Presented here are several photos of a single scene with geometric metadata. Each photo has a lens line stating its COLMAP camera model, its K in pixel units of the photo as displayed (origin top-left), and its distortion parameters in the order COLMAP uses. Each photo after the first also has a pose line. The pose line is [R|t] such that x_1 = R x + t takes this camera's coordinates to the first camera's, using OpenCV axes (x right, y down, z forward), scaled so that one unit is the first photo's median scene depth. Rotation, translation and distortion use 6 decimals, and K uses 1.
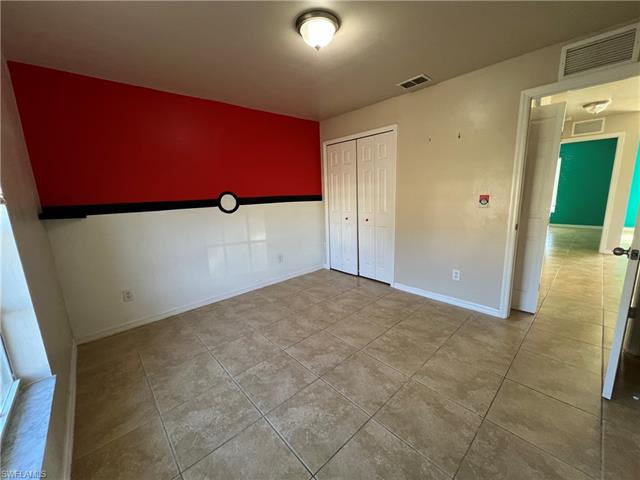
lens RADIAL K [[255.5, 0, 318.3], [0, 255.5, 240.0], [0, 0, 1]] dist [-0.000913, -0.000172]
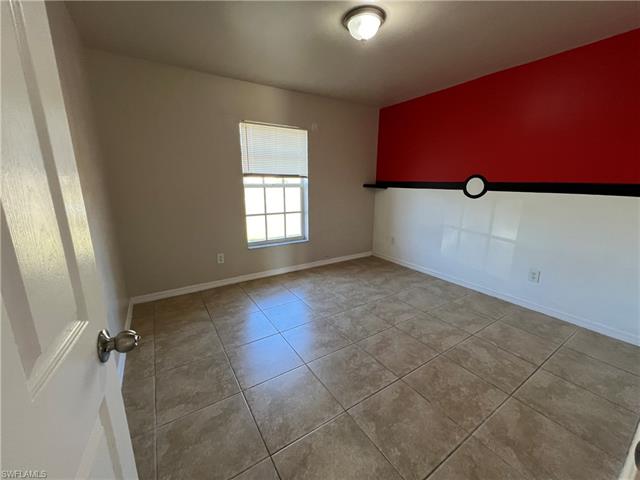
lens RADIAL K [[255.5, 0, 318.6], [0, 255.5, 238.9], [0, 0, 1]] dist [-0.000913, -0.000172]
pose [[-0.171527, 0.252878, -0.952172, 0.727869], [-0.183840, 0.941304, 0.283109, -0.135722], [0.967875, 0.223608, -0.114970, 0.645627]]
